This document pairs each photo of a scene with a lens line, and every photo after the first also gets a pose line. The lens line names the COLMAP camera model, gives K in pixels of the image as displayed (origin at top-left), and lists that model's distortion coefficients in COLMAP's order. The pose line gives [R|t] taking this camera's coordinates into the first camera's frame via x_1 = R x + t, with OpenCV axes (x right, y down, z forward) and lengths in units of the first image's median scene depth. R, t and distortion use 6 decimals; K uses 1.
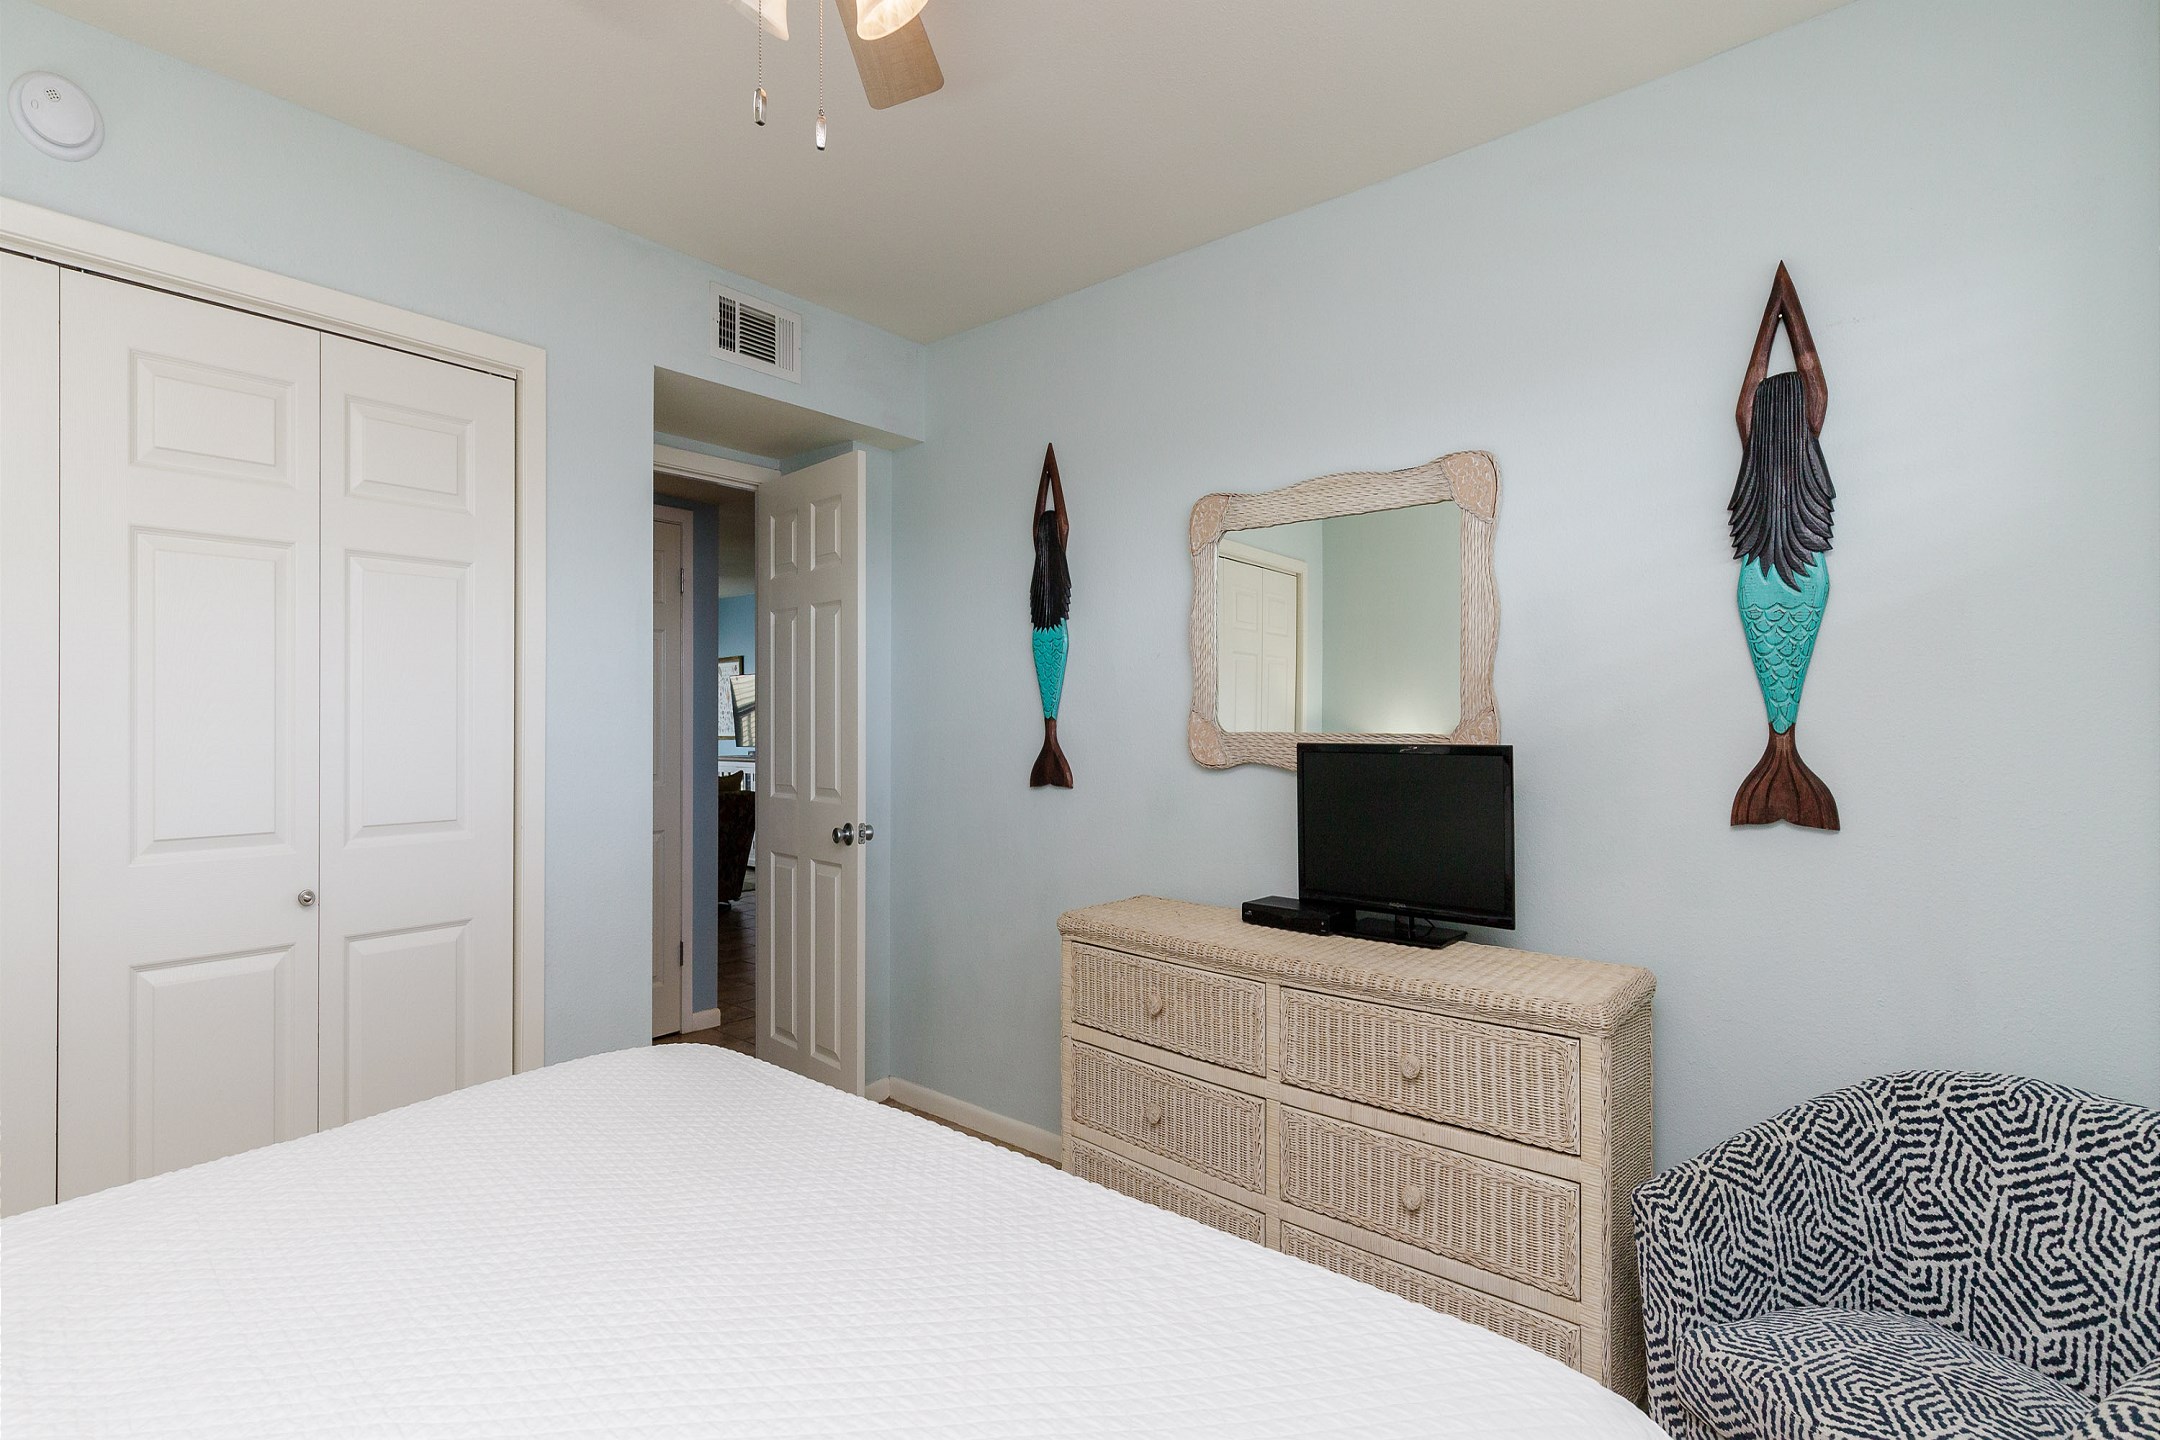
lens RADIAL K [[1026.1, 0, 1080.0], [0, 1026.1, 720.0], [0, 0, 1]] dist [0.003507, 0.000415]
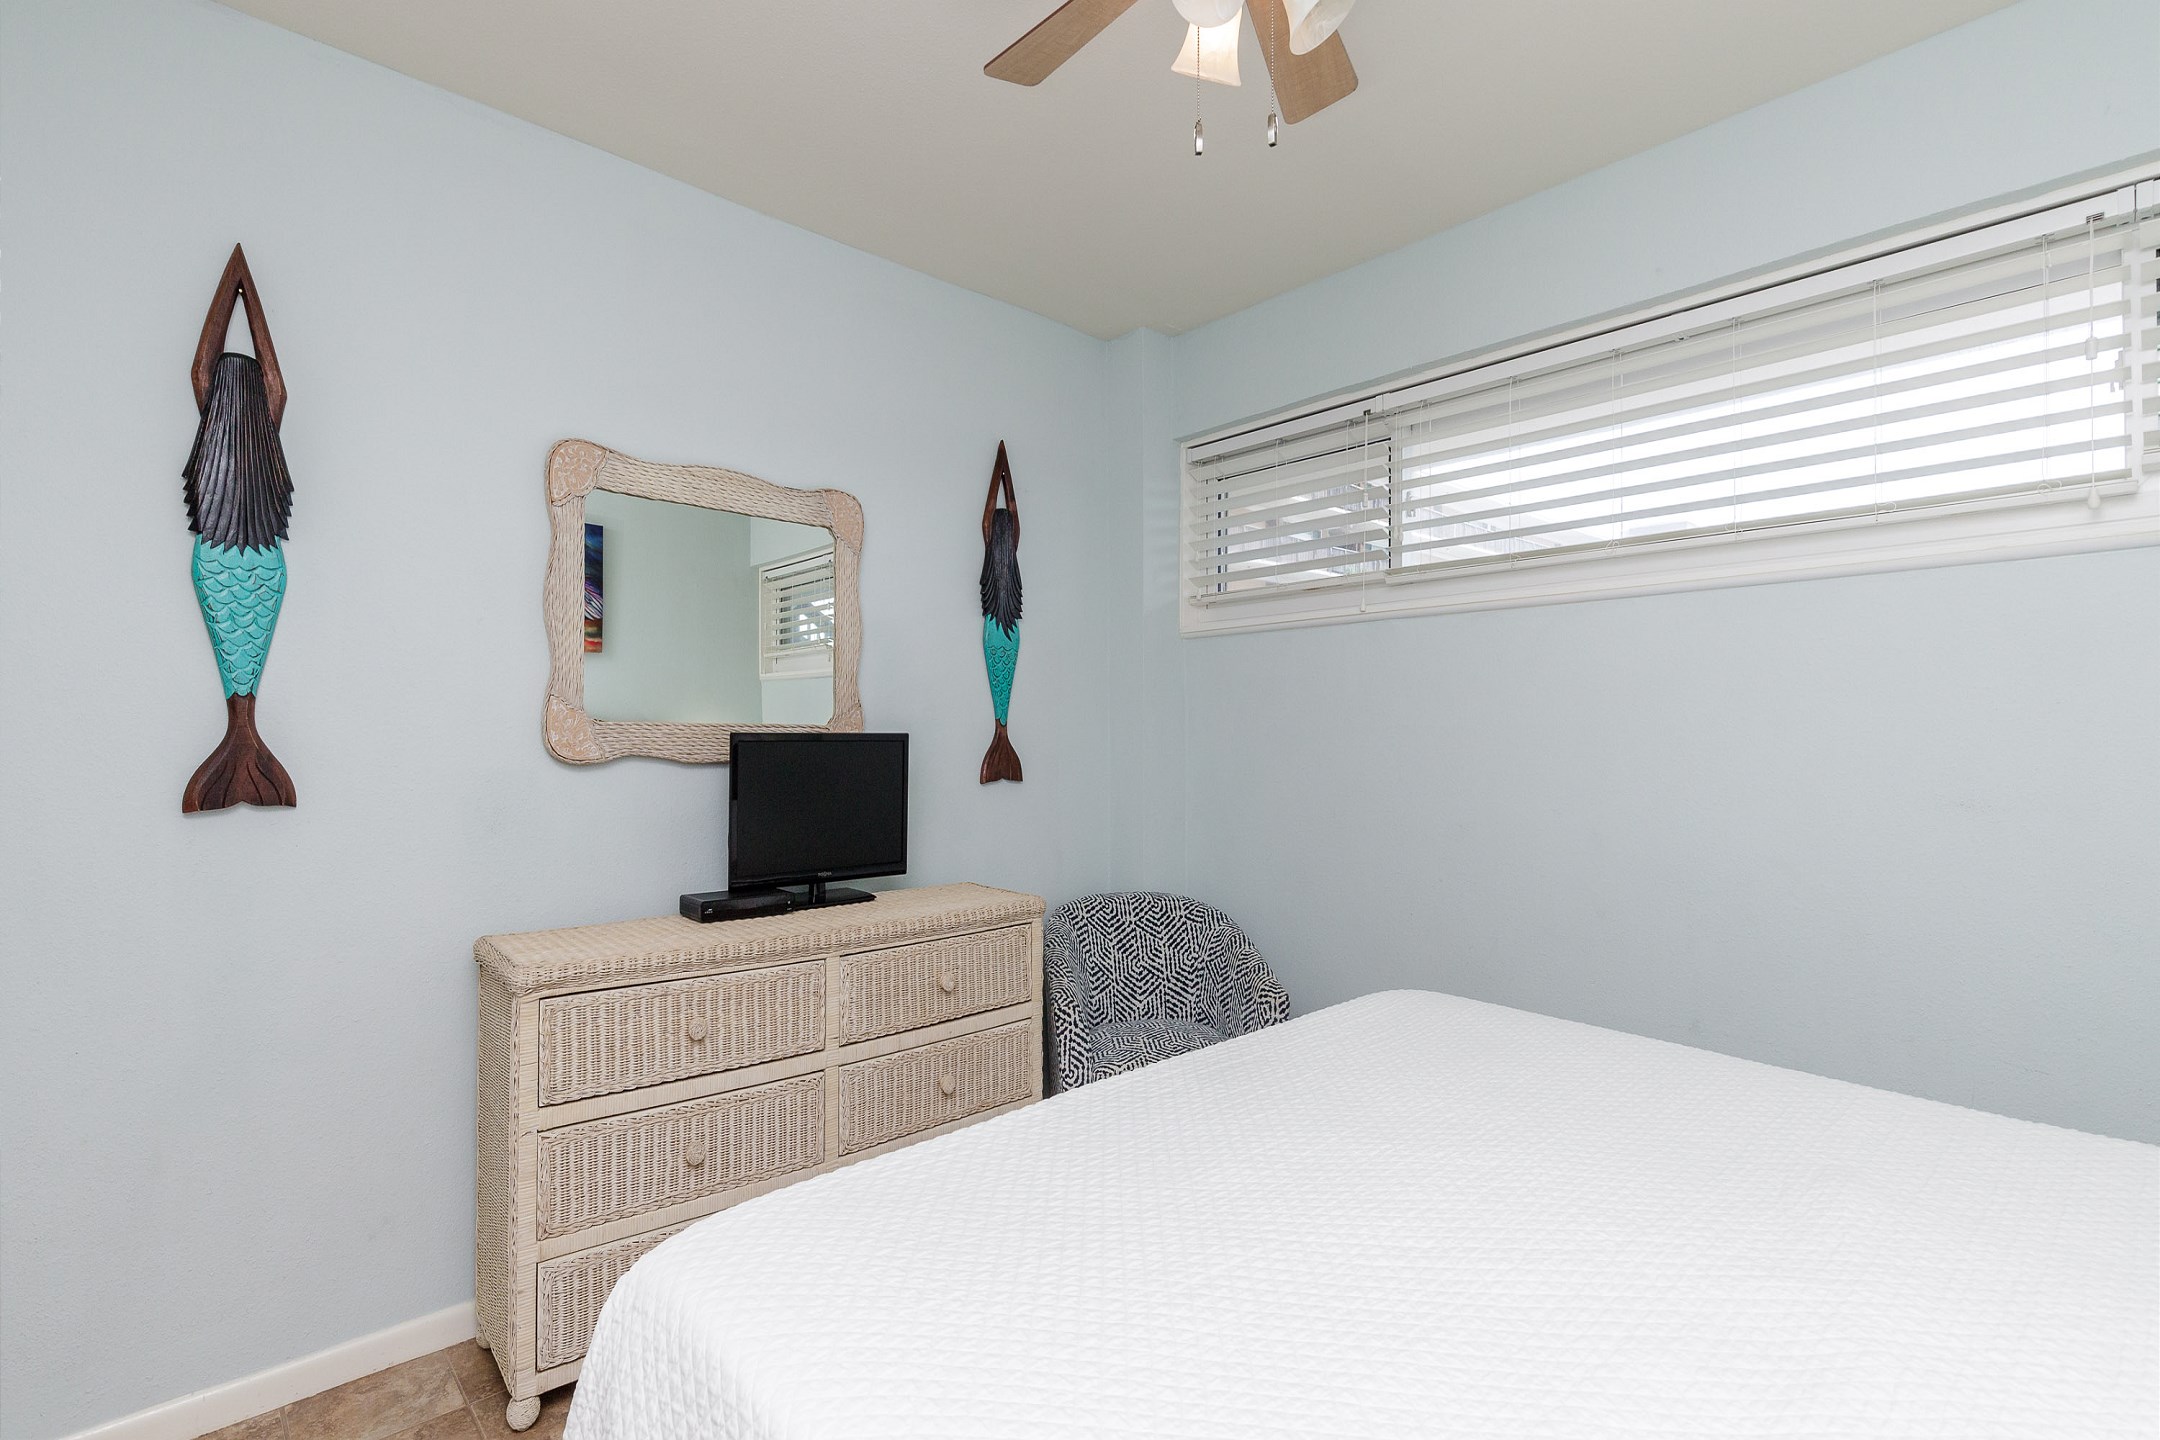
lens RADIAL K [[957.6, 0, 1080.0], [0, 957.6, 720.0], [0, 0, 1]] dist [0.034018, 0.000067]
pose [[0.134032, 0.011415, 0.990911, -0.766296], [-0.016800, 0.999816, -0.009245, 0.014640], [-0.990835, -0.015409, 0.134199, 0.610108]]
